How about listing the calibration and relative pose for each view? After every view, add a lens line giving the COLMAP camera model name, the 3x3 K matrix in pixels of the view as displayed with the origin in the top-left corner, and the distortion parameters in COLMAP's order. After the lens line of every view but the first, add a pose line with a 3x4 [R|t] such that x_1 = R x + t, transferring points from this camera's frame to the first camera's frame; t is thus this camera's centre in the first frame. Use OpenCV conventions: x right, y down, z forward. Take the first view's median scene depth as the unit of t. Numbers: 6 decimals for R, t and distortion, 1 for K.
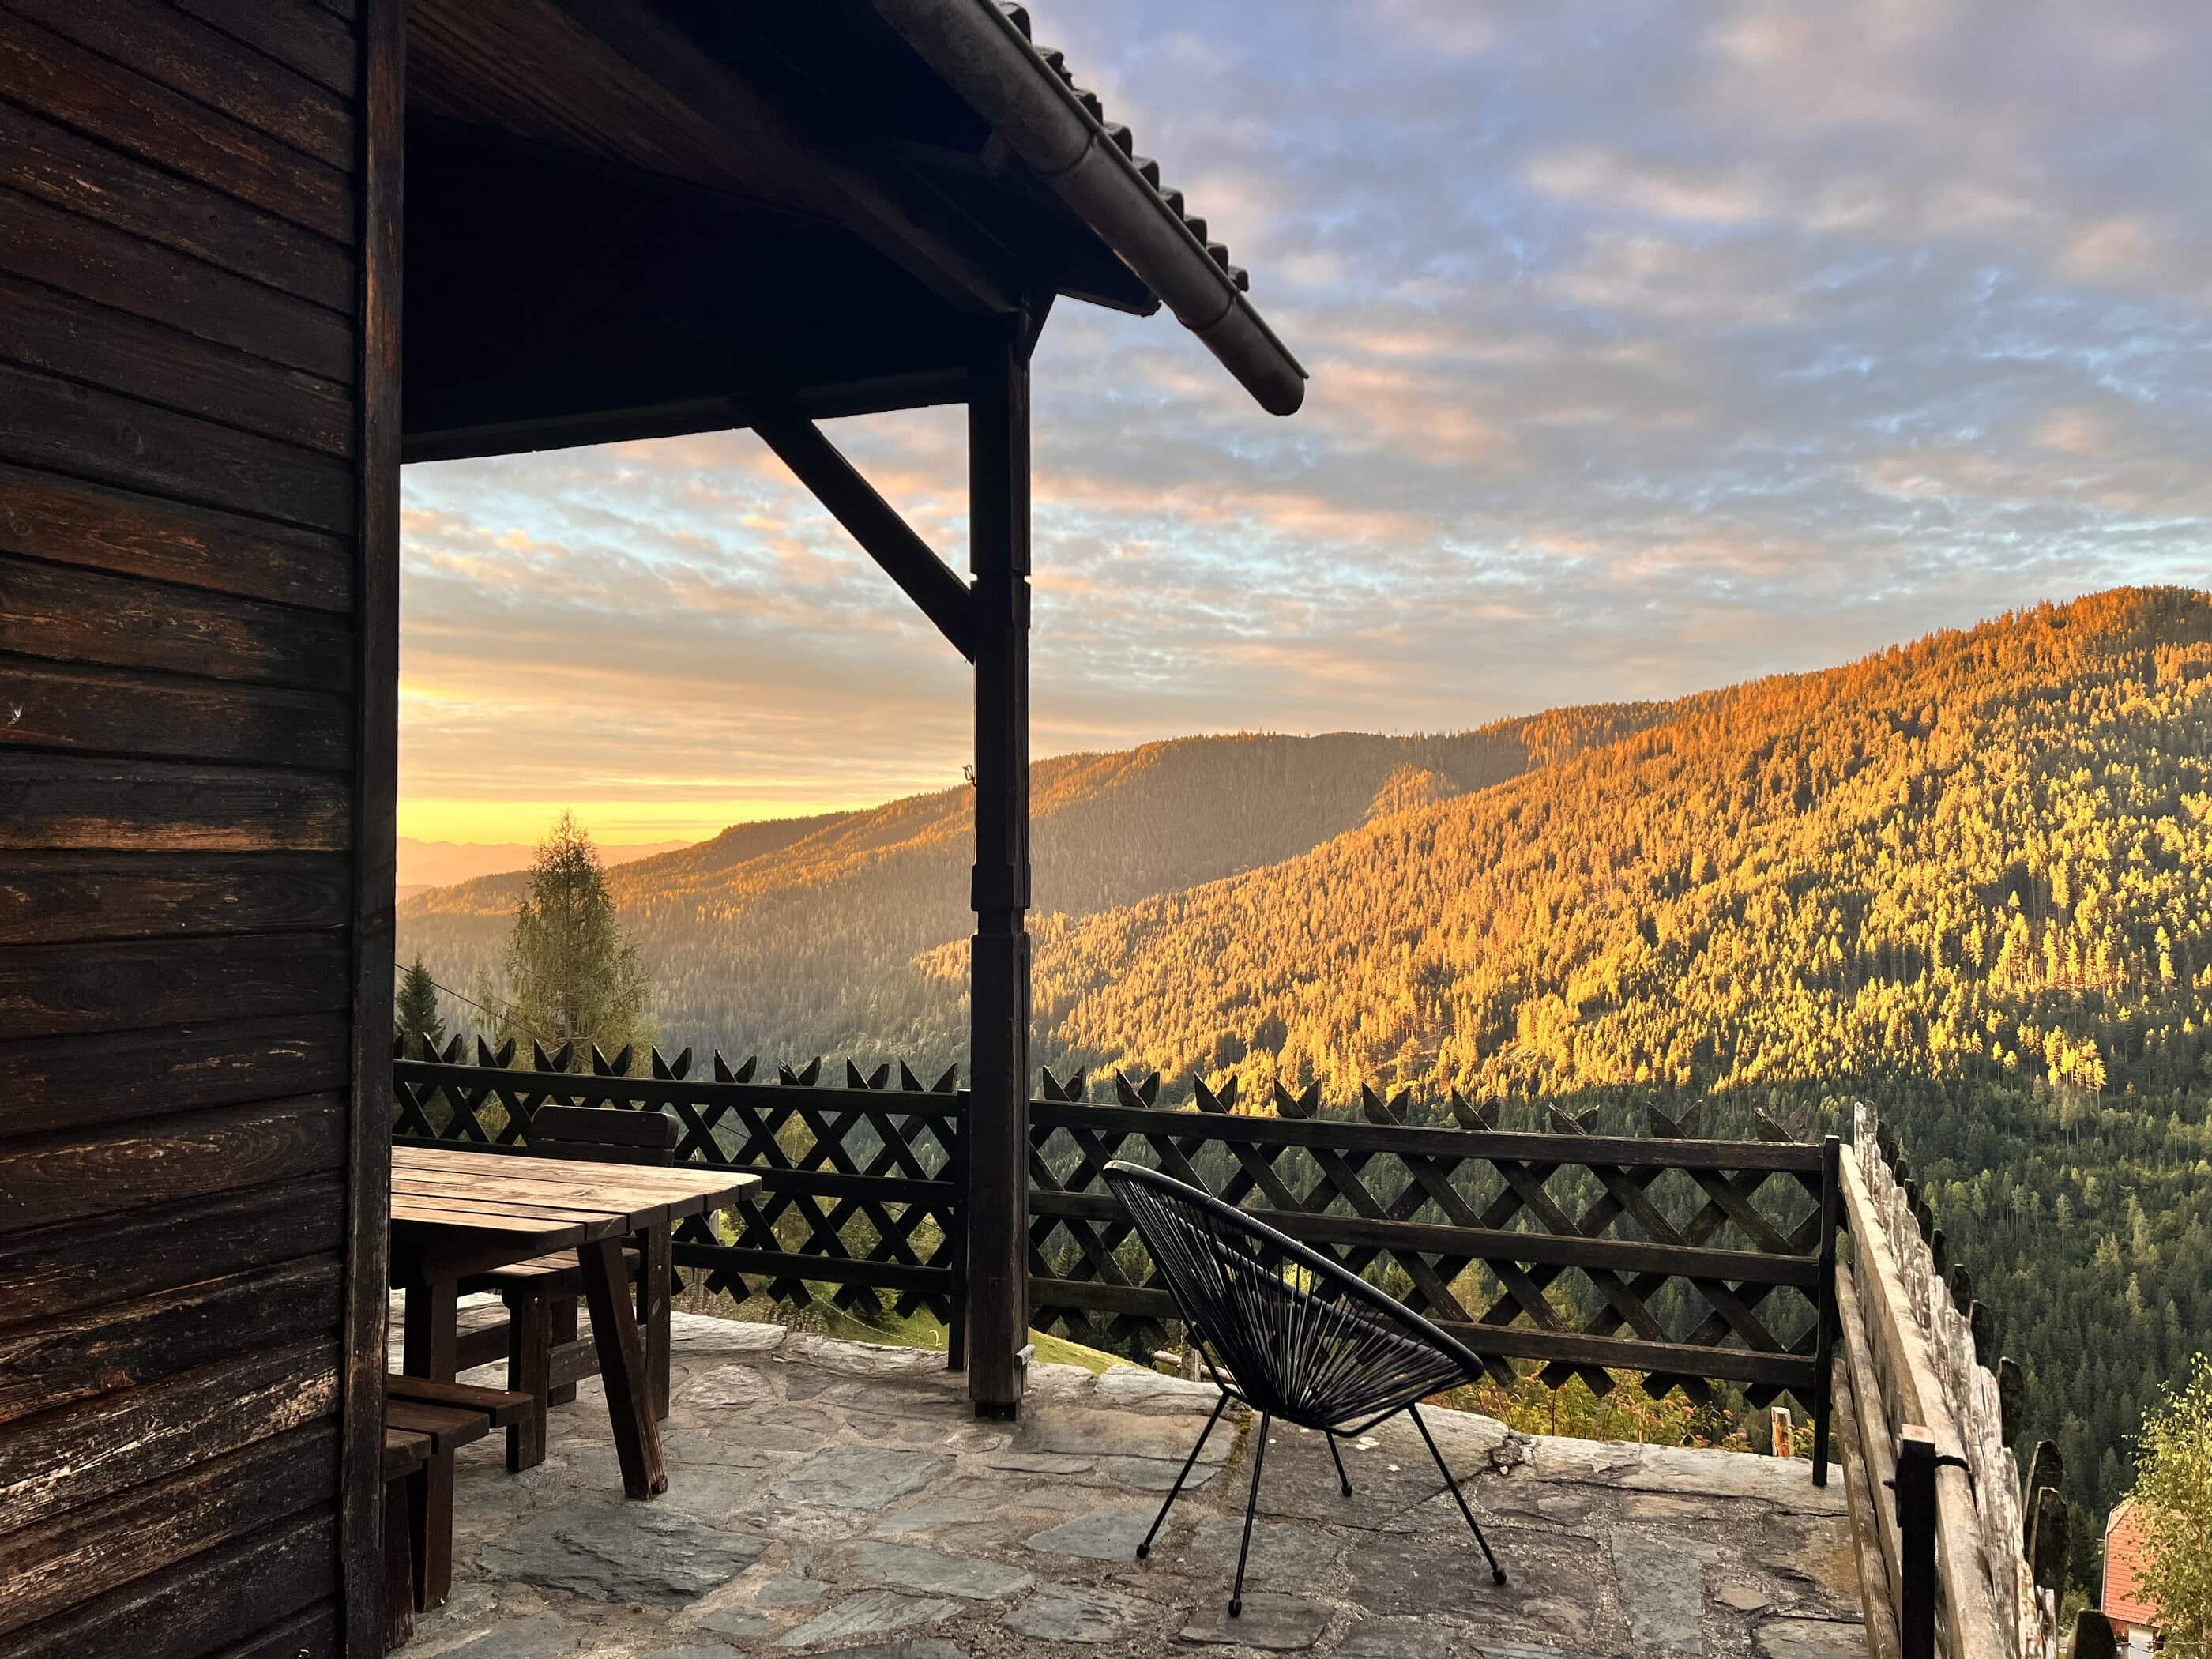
lens RADIAL K [[1646.6, 0, 1118.2], [0, 1646.6, 820.5], [0, 0, 1]] dist [0.057544, -0.062497]
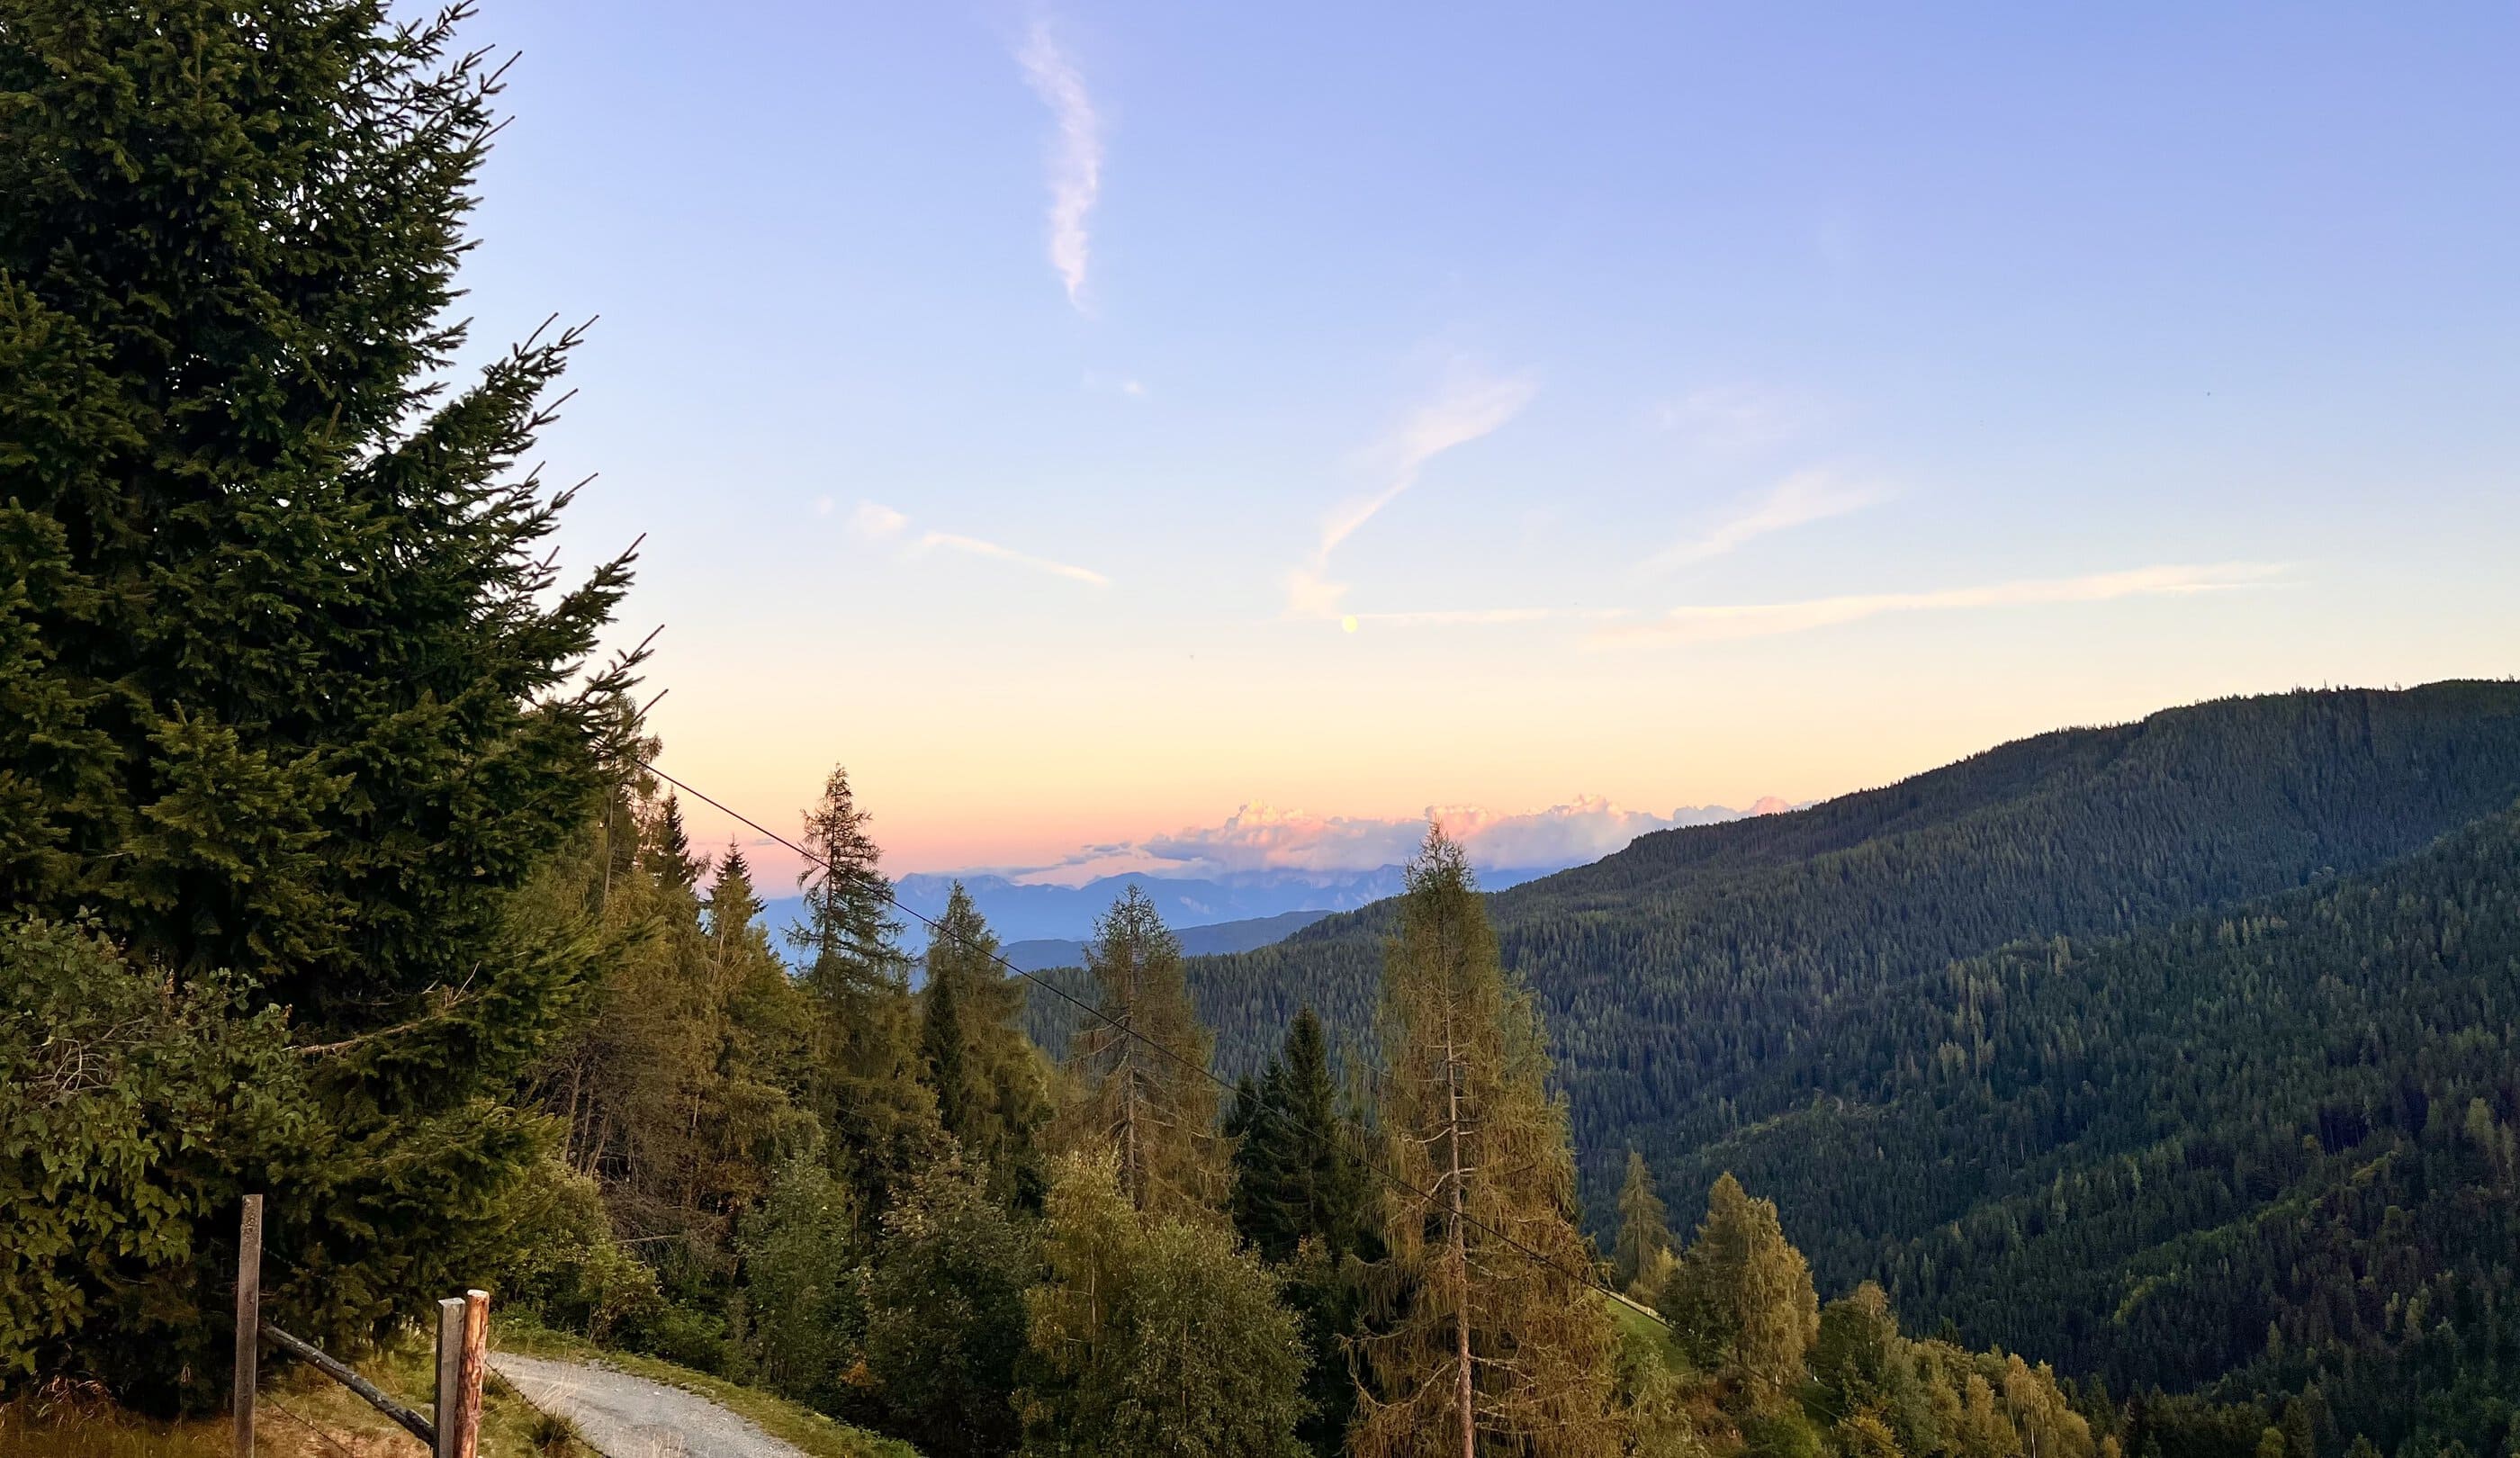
lens RADIAL K [[1862.4, 0, 1294.0], [0, 1862.4, 521.7], [0, 0, 1]] dist [0.055791, -0.047080]
pose [[0.915906, -0.103320, -0.387868, -0.212703], [0.039140, 0.984688, -0.169876, 0.009293], [0.399480, 0.140409, 0.905925, 1.032371]]
